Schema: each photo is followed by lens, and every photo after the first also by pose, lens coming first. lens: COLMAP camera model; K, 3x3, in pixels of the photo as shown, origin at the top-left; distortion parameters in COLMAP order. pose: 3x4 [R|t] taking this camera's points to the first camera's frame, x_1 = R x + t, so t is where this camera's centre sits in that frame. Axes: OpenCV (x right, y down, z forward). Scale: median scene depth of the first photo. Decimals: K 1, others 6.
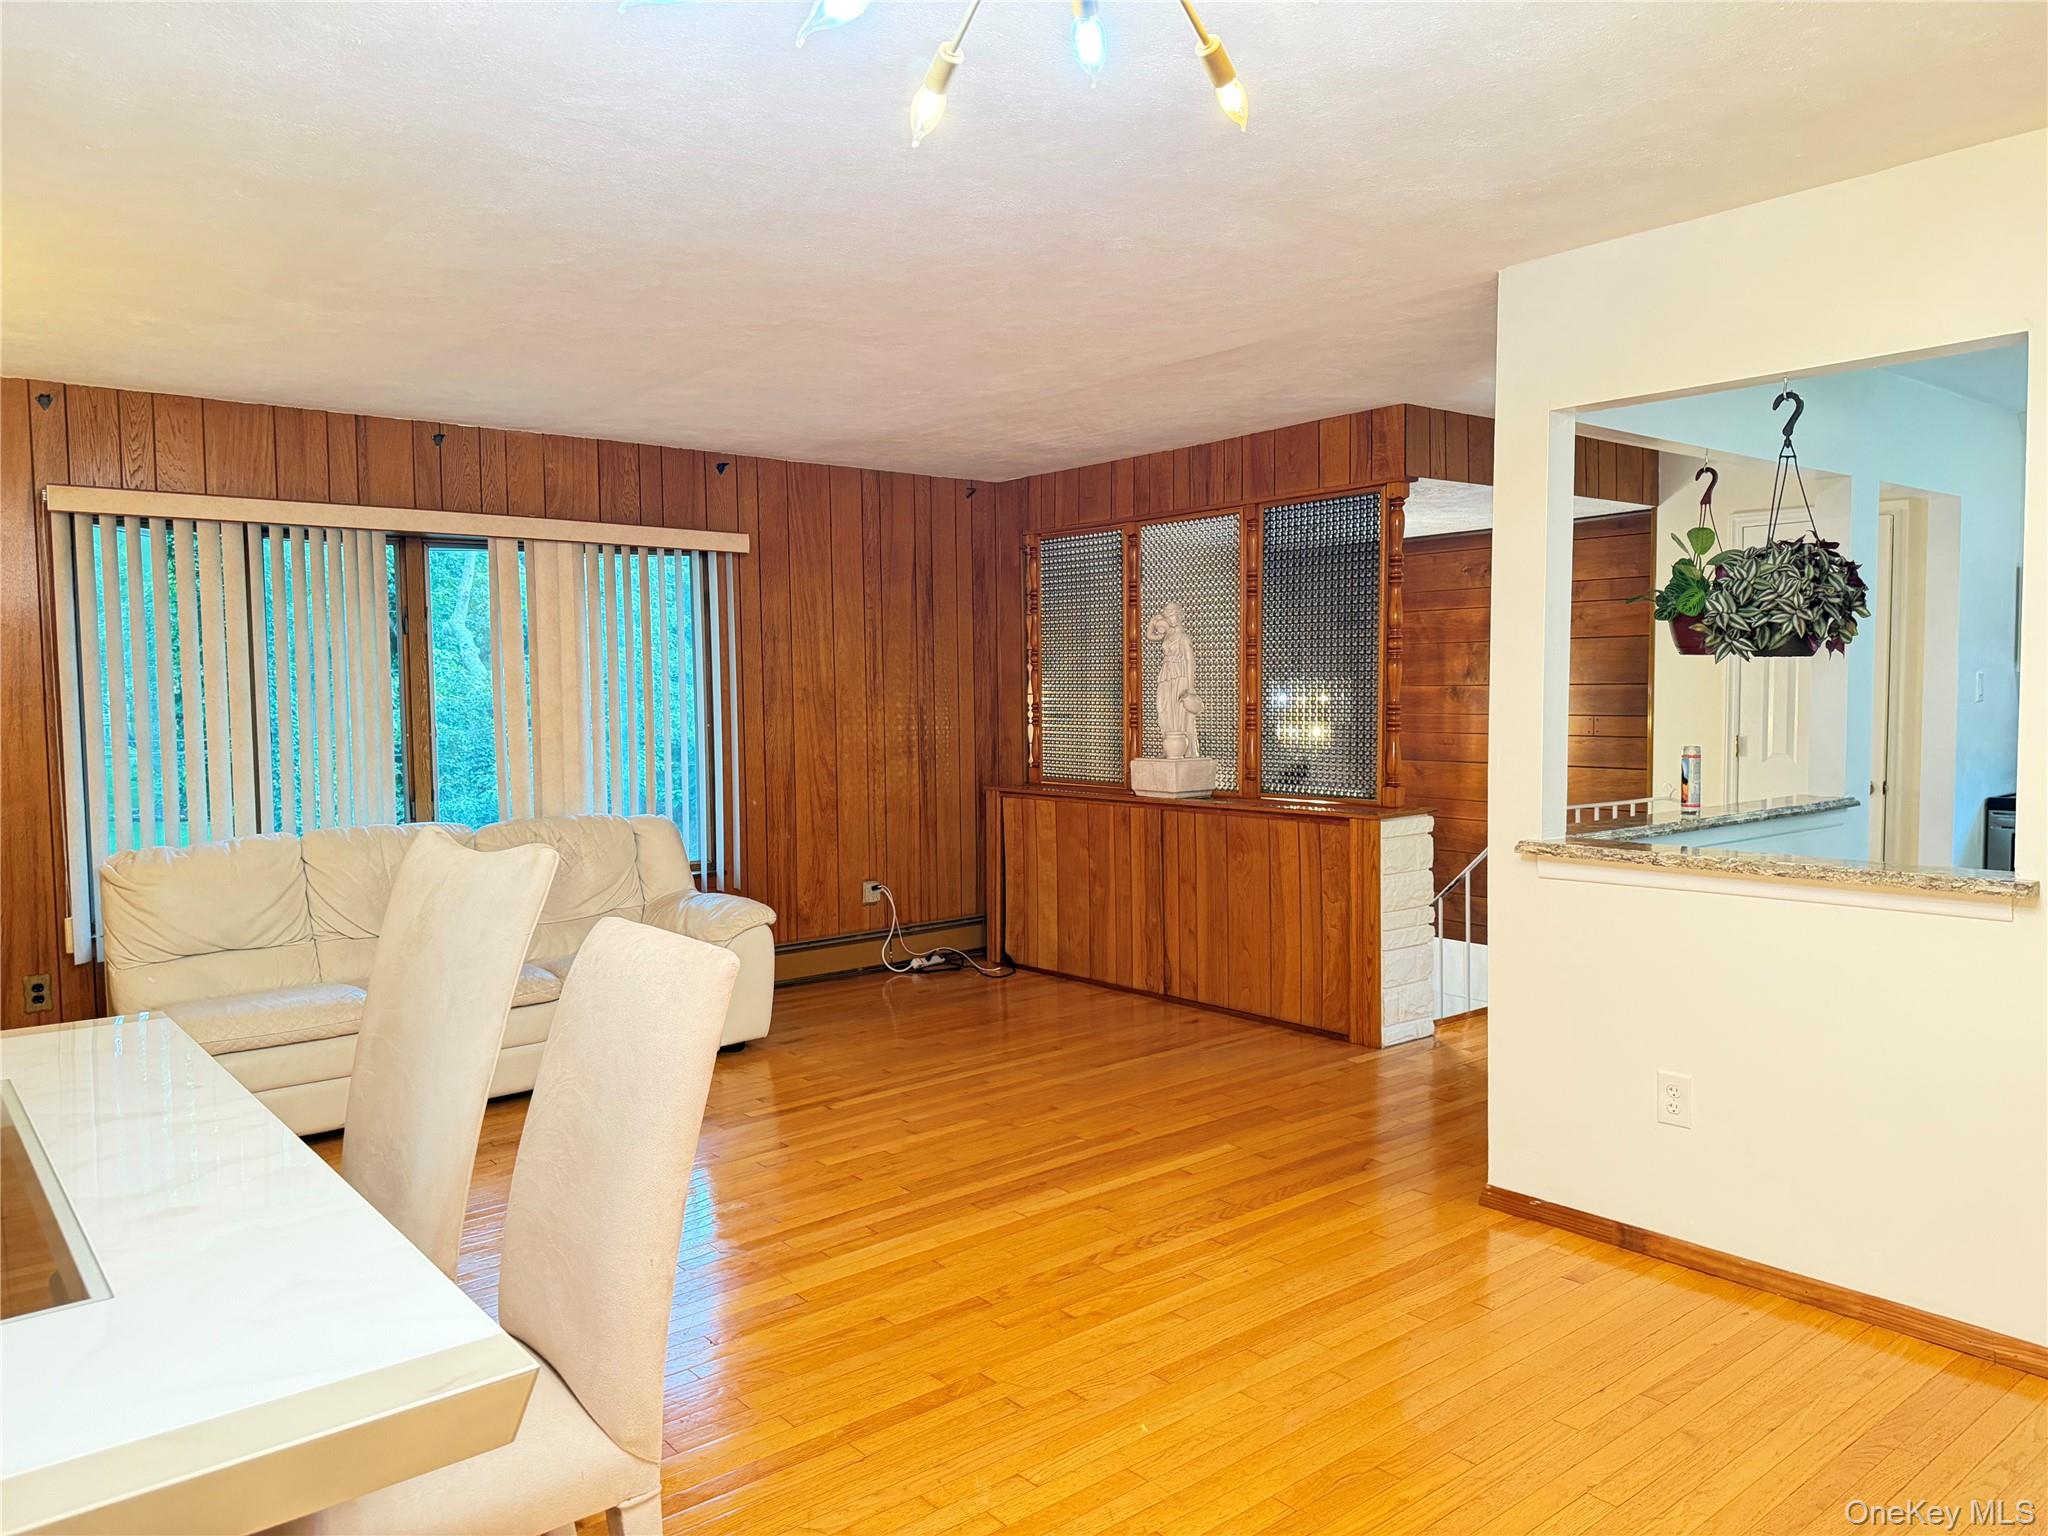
lens RADIAL K [[1439.7, 0, 1024.0], [0, 1439.7, 768.0], [0, 0, 1]] dist [0.003705, -0.000707]
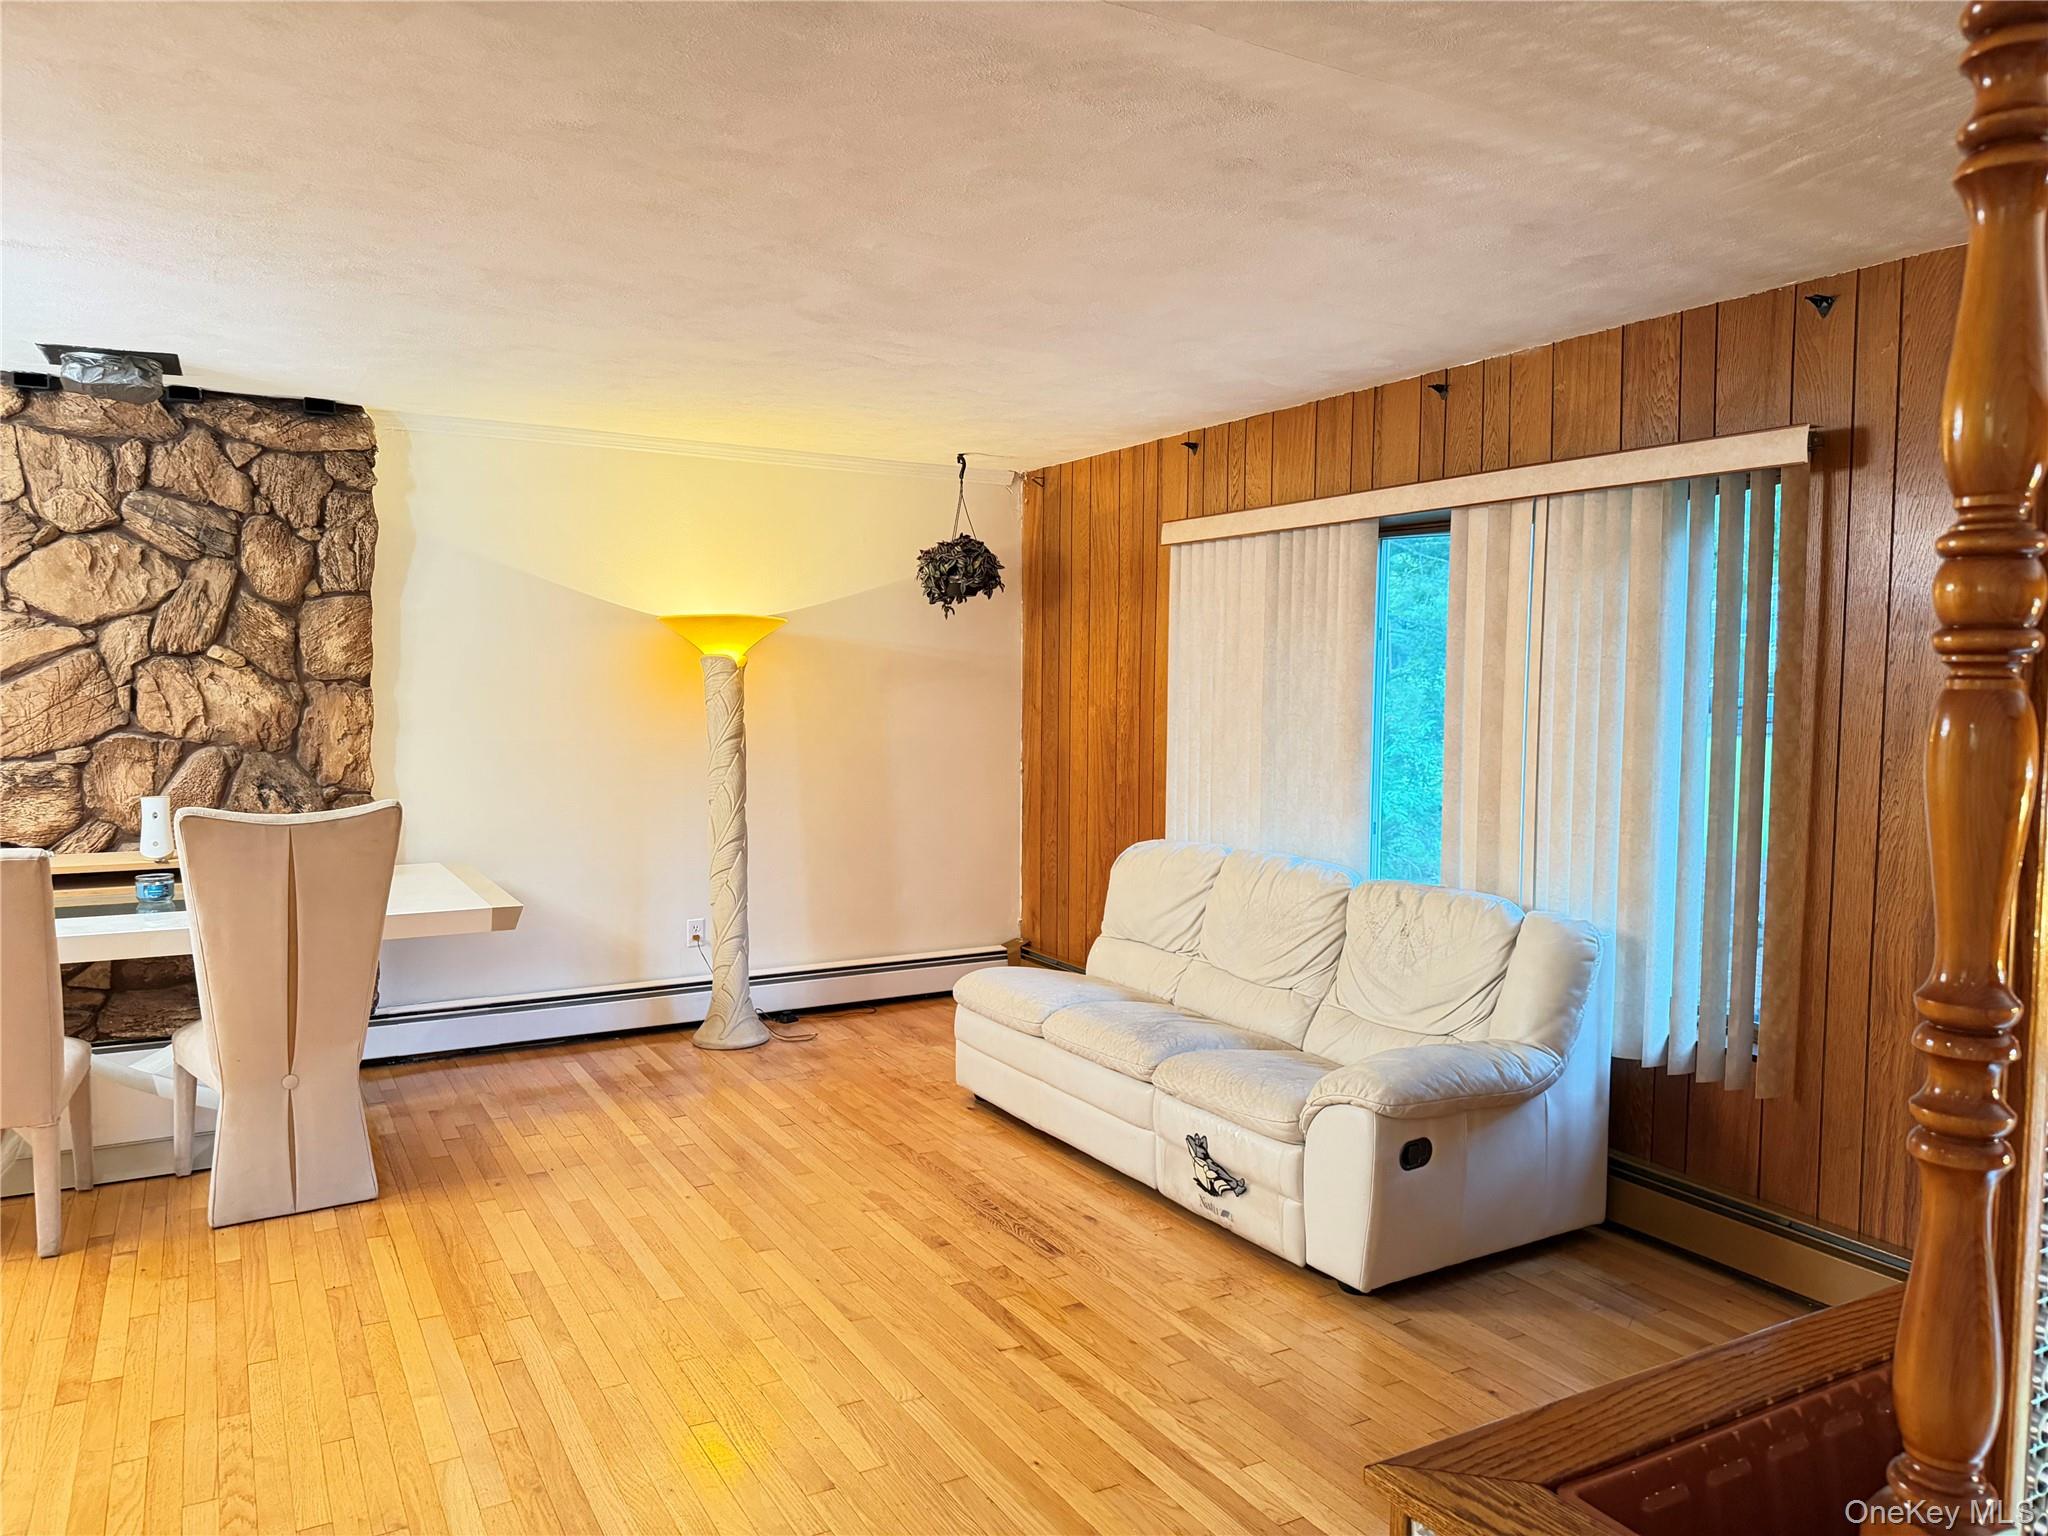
lens RADIAL K [[1439.7, 0, 1024.0], [0, 1439.7, 768.0], [0, 0, 1]] dist [0.003705, -0.000707]
pose [[-0.176924, 0.071115, -0.981652, 0.428686], [-0.064230, 0.994426, 0.083616, -0.075818], [0.982127, 0.077845, -0.171370, 0.943727]]
